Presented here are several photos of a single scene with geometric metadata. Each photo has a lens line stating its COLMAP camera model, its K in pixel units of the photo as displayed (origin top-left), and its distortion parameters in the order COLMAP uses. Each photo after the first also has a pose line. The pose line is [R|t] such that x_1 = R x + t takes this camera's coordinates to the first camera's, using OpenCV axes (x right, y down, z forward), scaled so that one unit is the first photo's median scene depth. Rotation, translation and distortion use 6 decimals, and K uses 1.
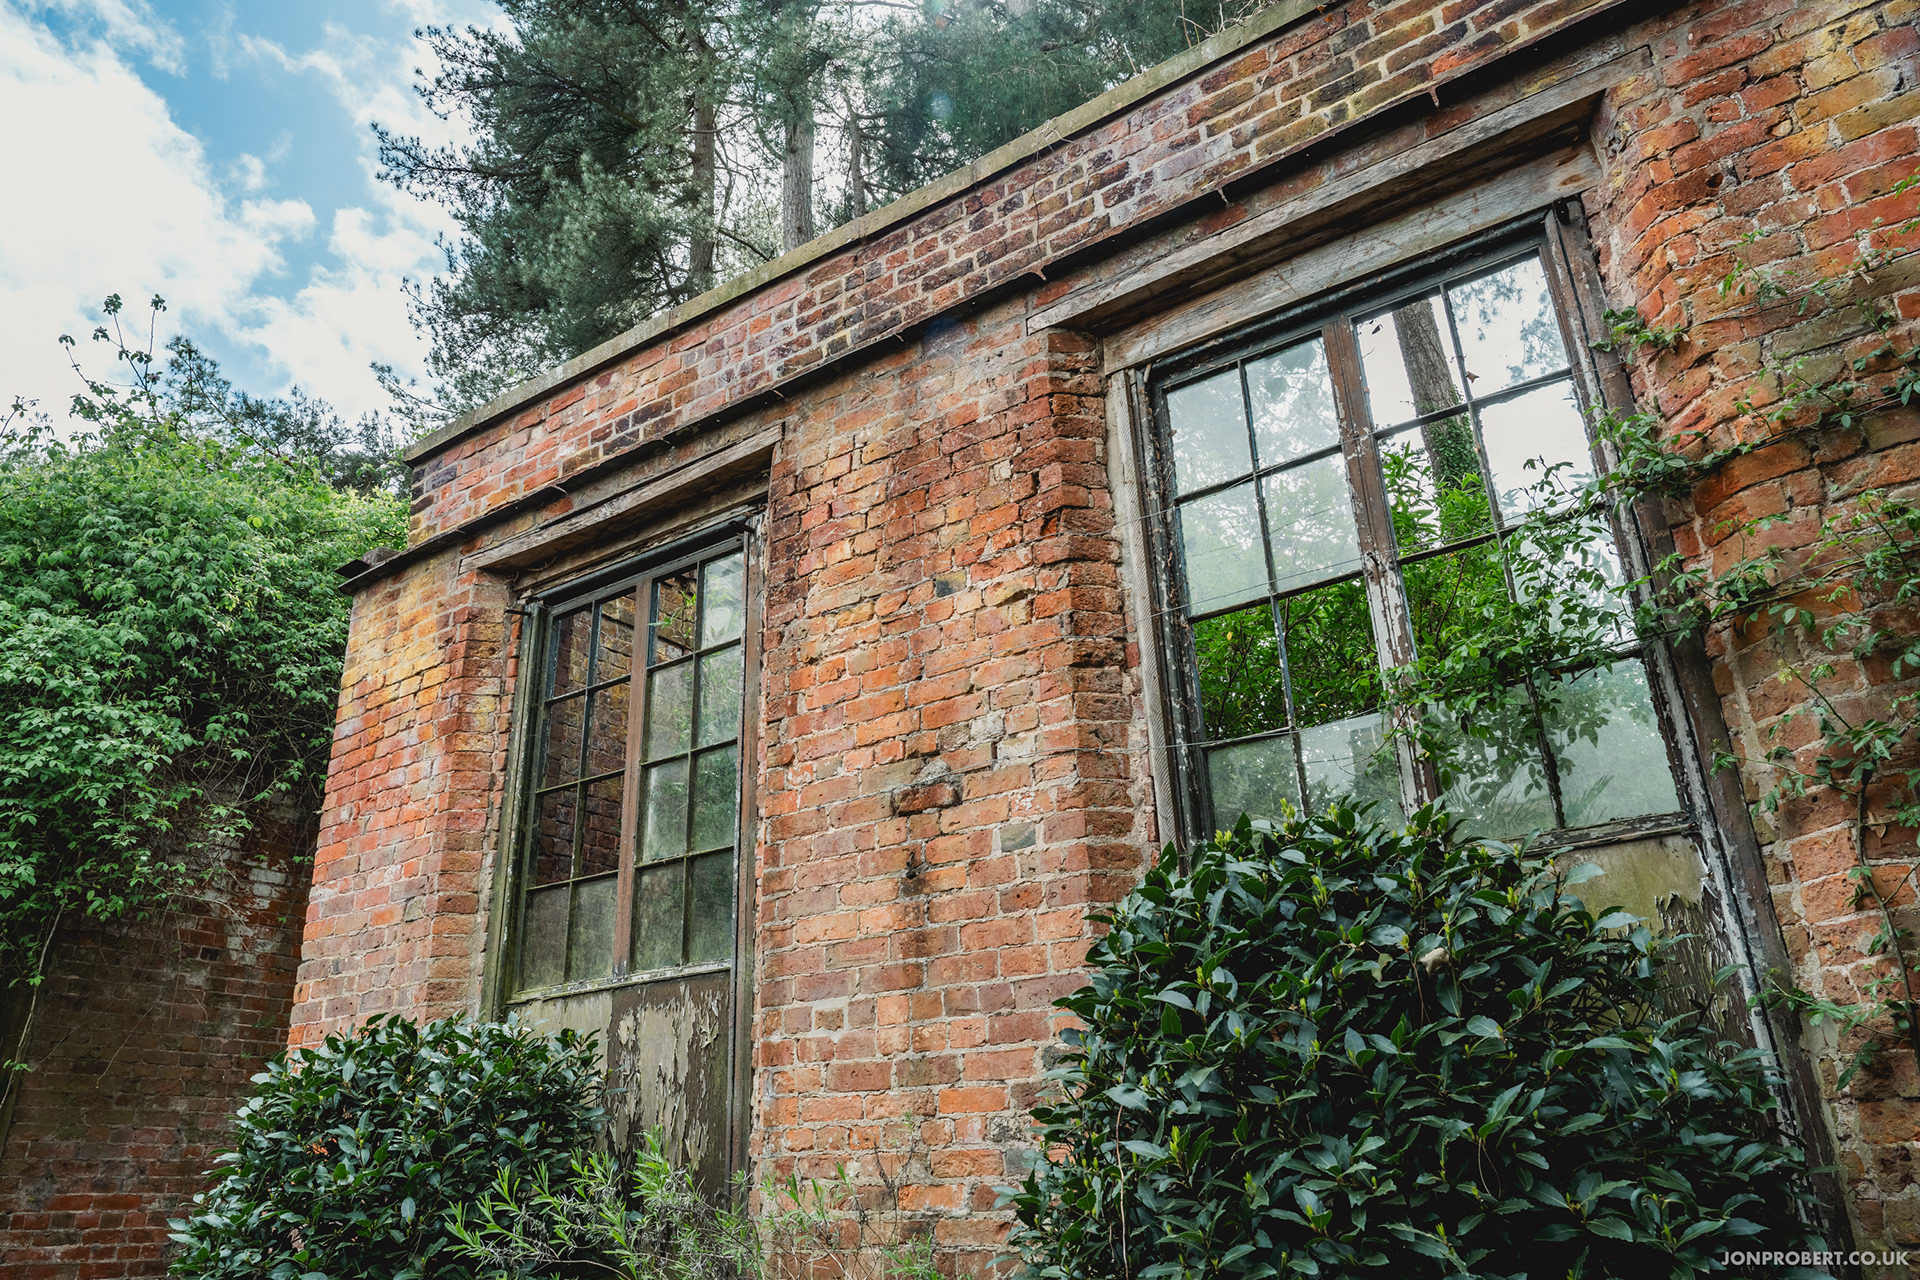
lens RADIAL K [[1383.2, 0, 881.2], [0, 1383.2, 643.6], [0, 0, 1]] dist [-0.000093, 0.006473]
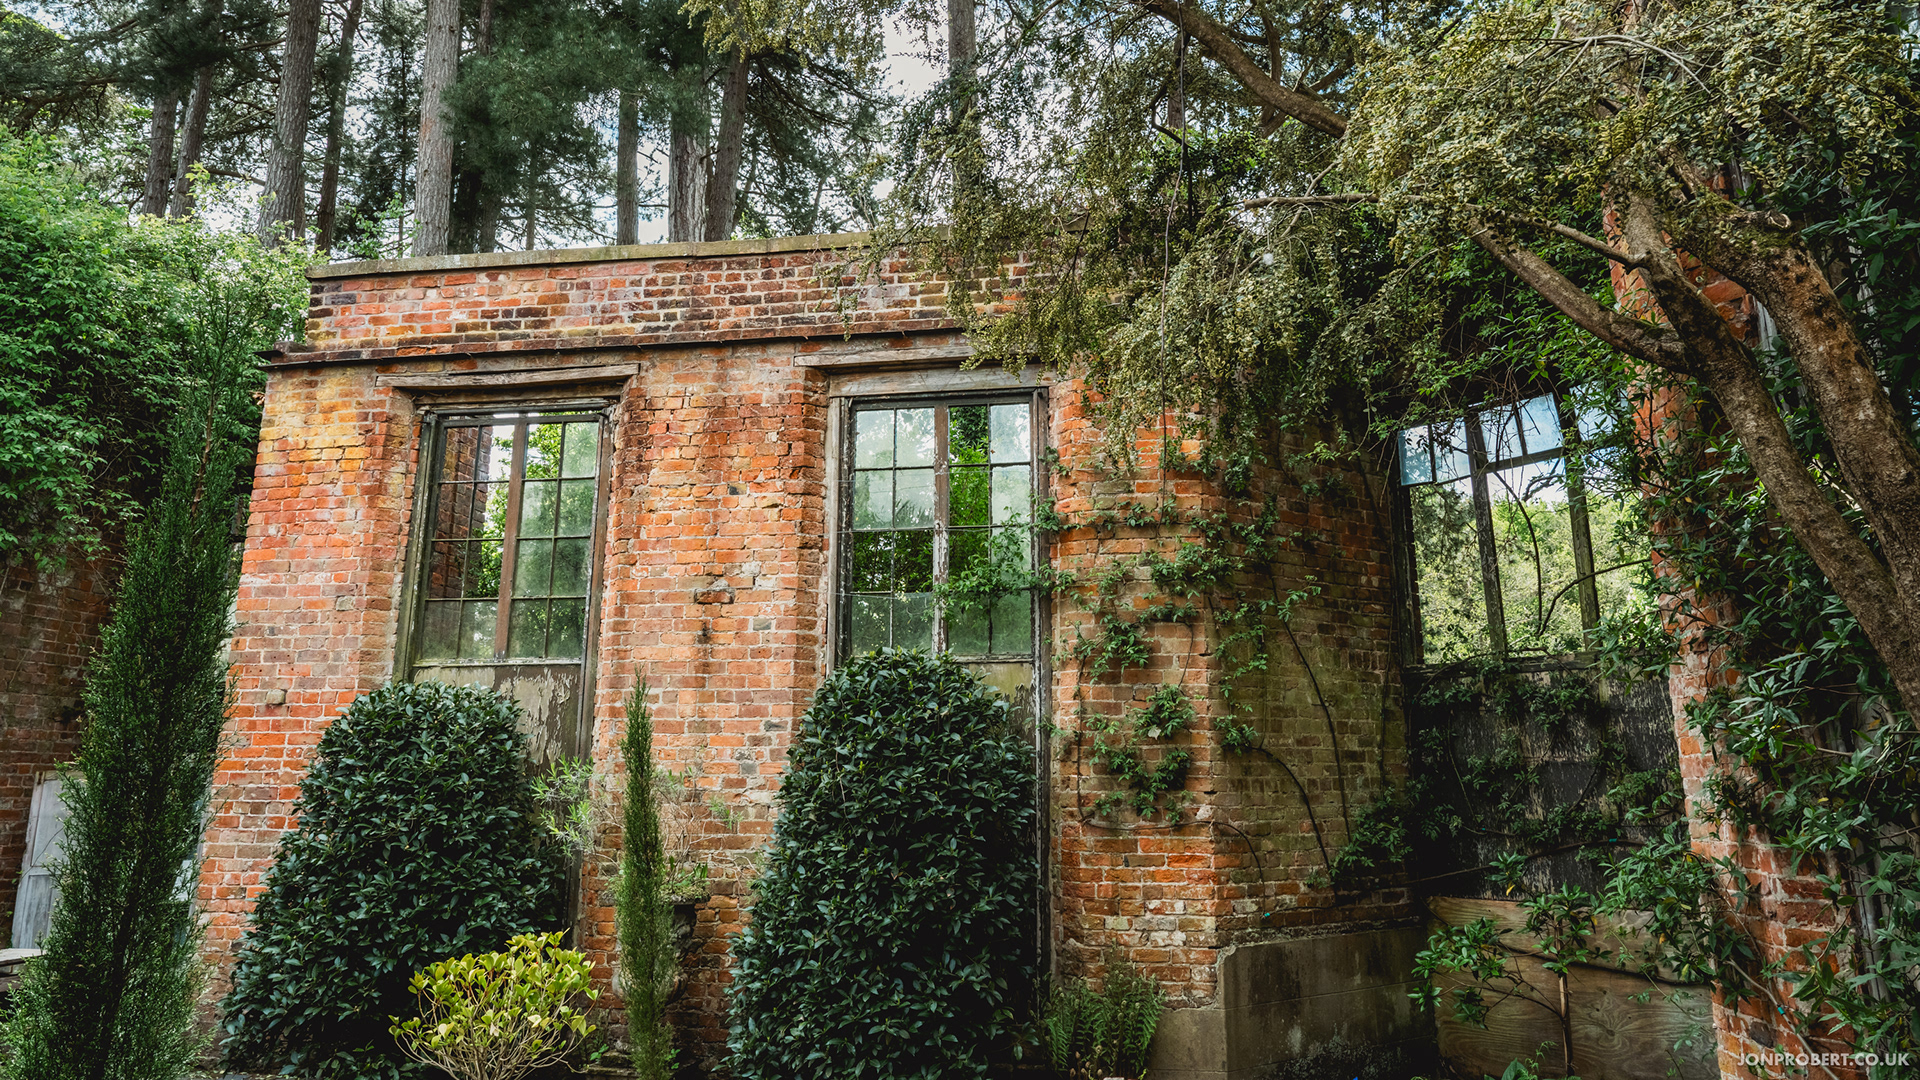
lens RADIAL K [[1345.4, 0, 960.0], [0, 1345.4, 540.0], [0, 0, 1]] dist [0.000378, 0.001605]
pose [[0.901852, 0.111561, 0.417393, -0.460856], [-0.187862, 0.971236, 0.146318, -0.316361], [-0.389064, -0.210370, 0.896869, -0.867179]]
